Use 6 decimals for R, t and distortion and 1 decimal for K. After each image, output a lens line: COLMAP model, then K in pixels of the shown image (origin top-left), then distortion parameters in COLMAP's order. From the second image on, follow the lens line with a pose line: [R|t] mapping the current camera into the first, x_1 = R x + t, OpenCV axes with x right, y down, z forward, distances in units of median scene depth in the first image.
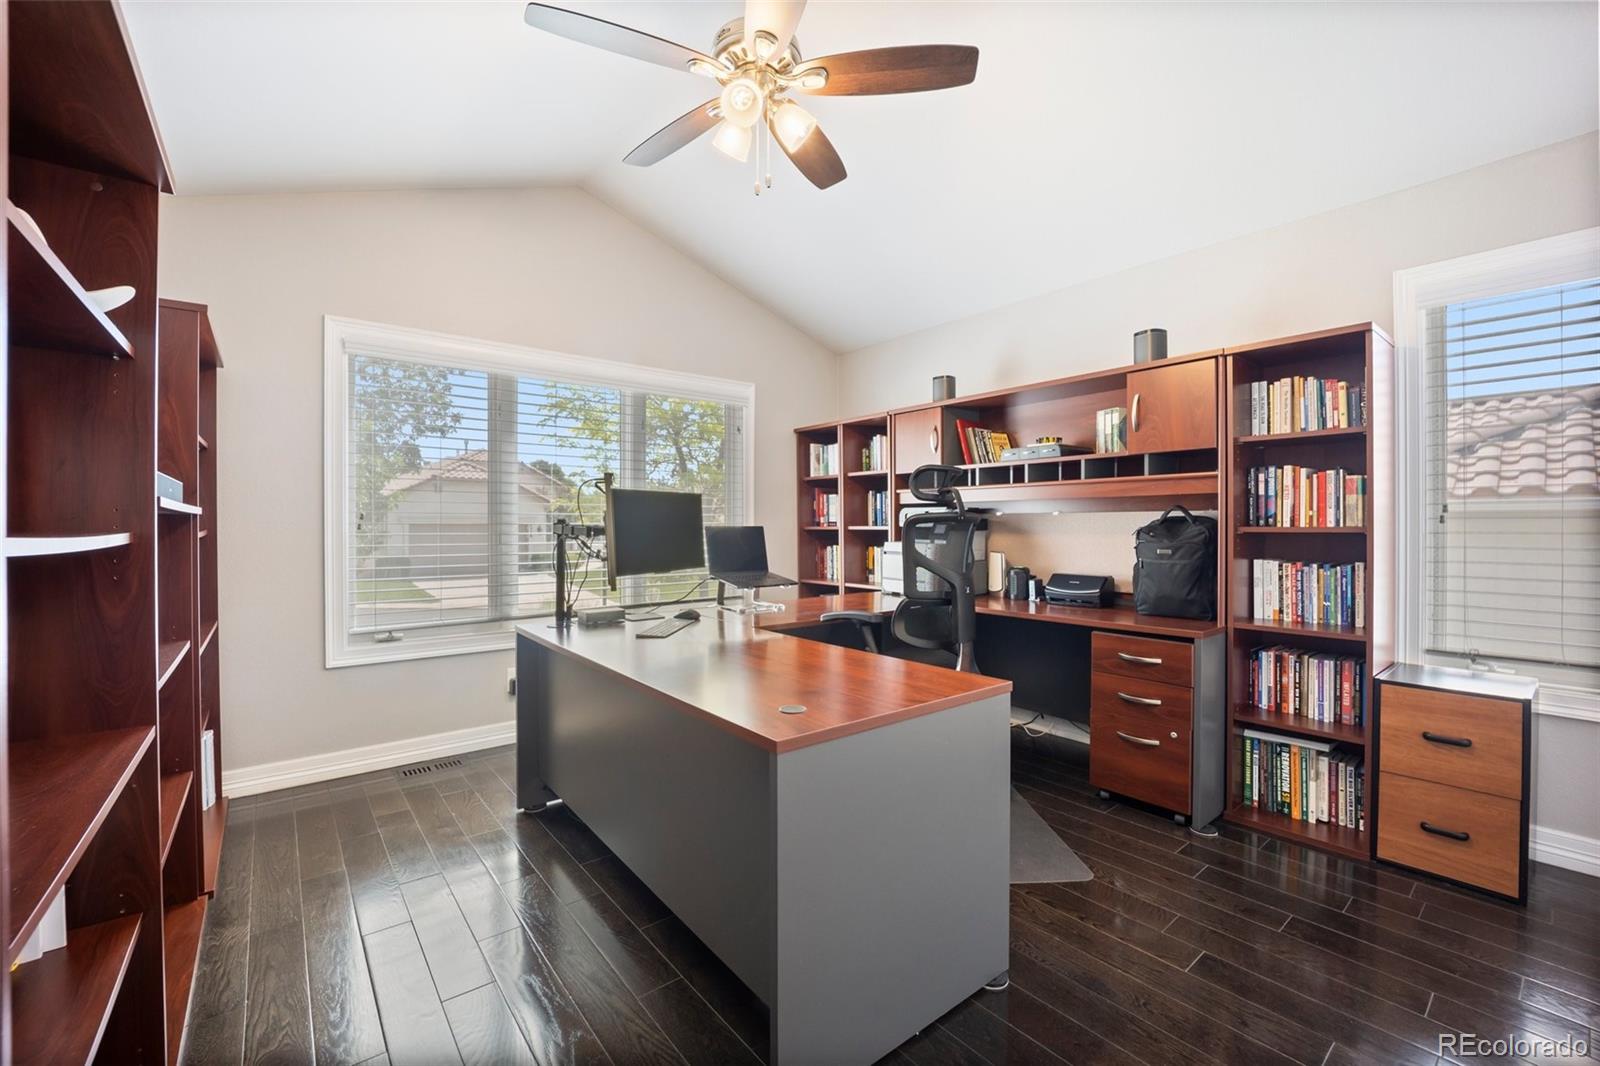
lens RADIAL K [[661.9, 0, 795.9], [0, 661.9, 530.8], [0, 0, 1]] dist [-0.021083, -0.000142]
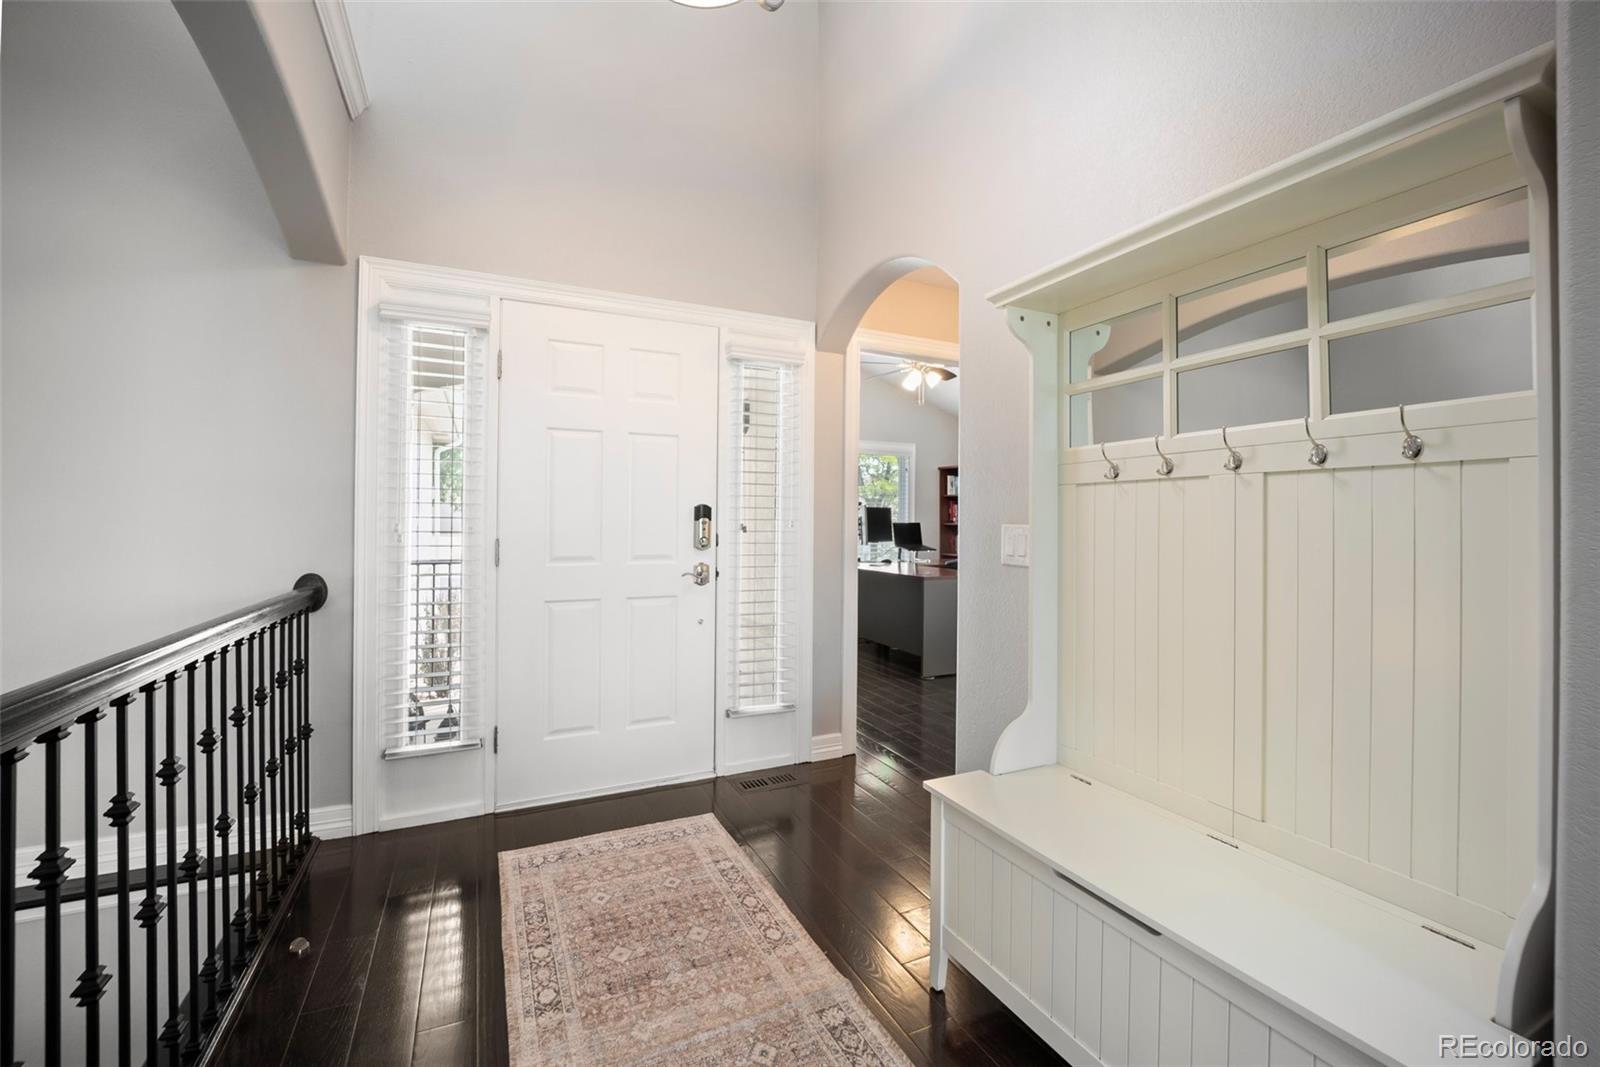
lens RADIAL K [[661.9, 0, 806.7], [0, 661.9, 523.6], [0, 0, 1]] dist [-0.021083, -0.000142]
pose [[0.976598, 0.006381, -0.214980, 0.048109], [-0.008028, 0.999945, -0.006788, 0.013158], [0.214925, 0.008355, 0.976595, -1.073149]]
